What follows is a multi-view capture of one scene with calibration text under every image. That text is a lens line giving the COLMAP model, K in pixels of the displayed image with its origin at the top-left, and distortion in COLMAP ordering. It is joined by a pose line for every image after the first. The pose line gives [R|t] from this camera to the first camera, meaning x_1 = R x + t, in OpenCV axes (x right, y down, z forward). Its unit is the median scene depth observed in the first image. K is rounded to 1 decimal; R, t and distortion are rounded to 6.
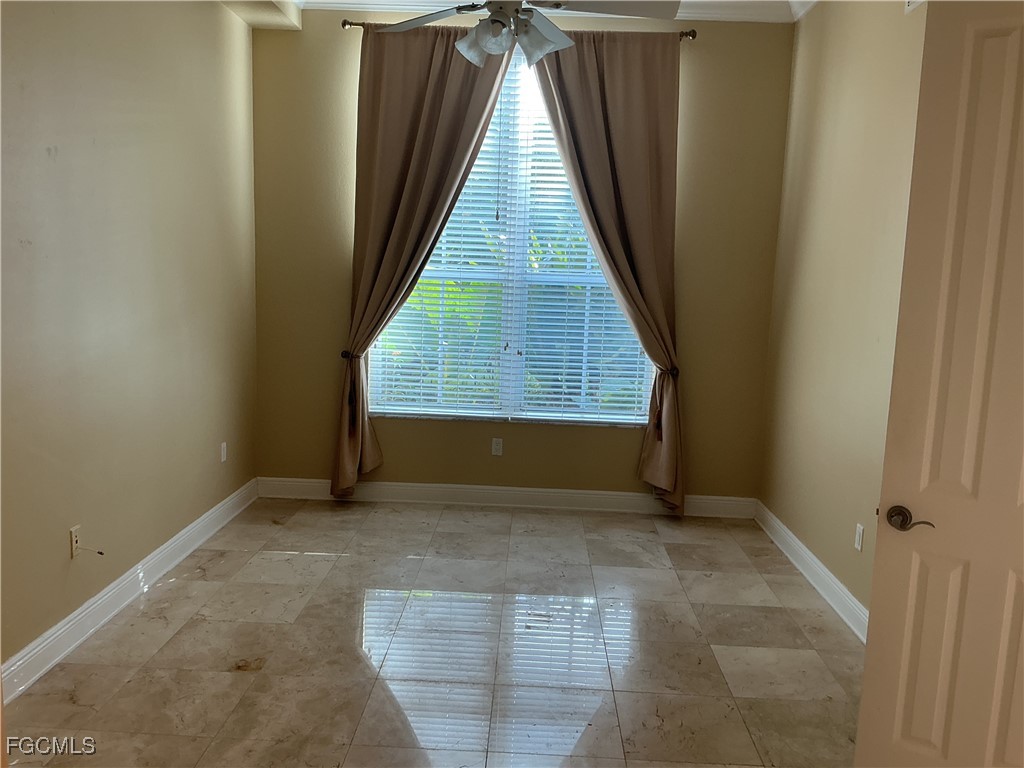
lens RADIAL K [[850.3, 0, 512.9], [0, 850.3, 385.1], [0, 0, 1]] dist [0.089514, -0.144626]
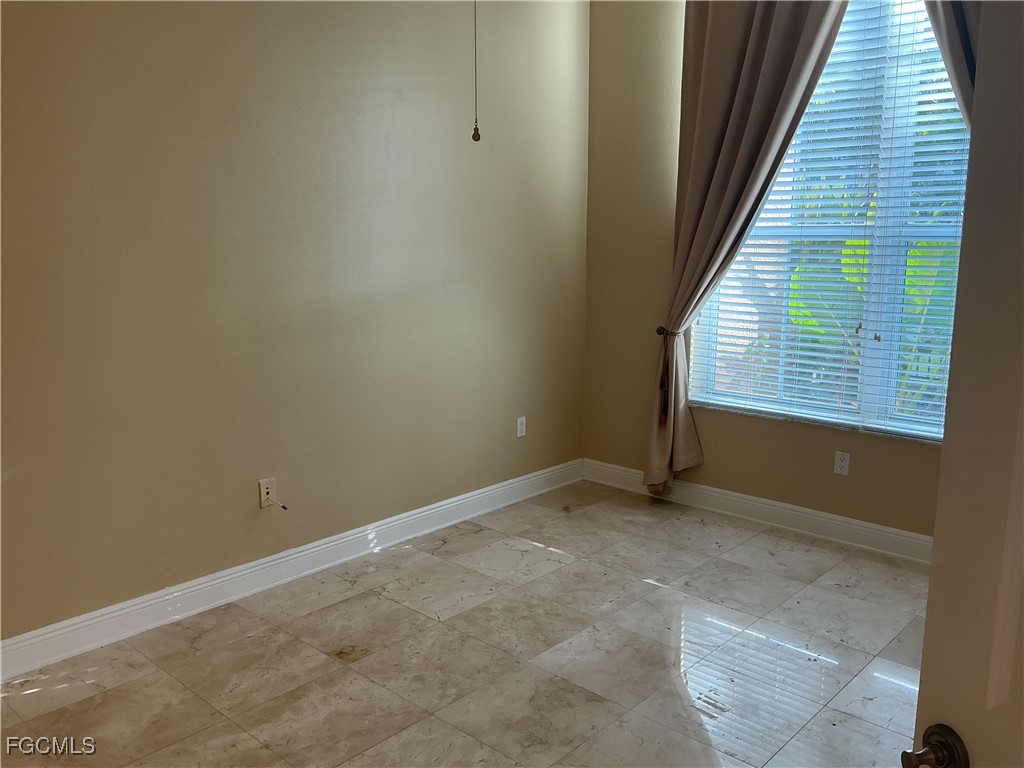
lens RADIAL K [[850.3, 0, 507.1], [0, 850.3, 376.1], [0, 0, 1]] dist [0.089514, -0.144626]
pose [[0.748350, 0.074348, -0.659124, 0.266460], [-0.062090, 0.997187, 0.041985, -0.017372], [0.660392, 0.009505, 0.750861, 0.259318]]
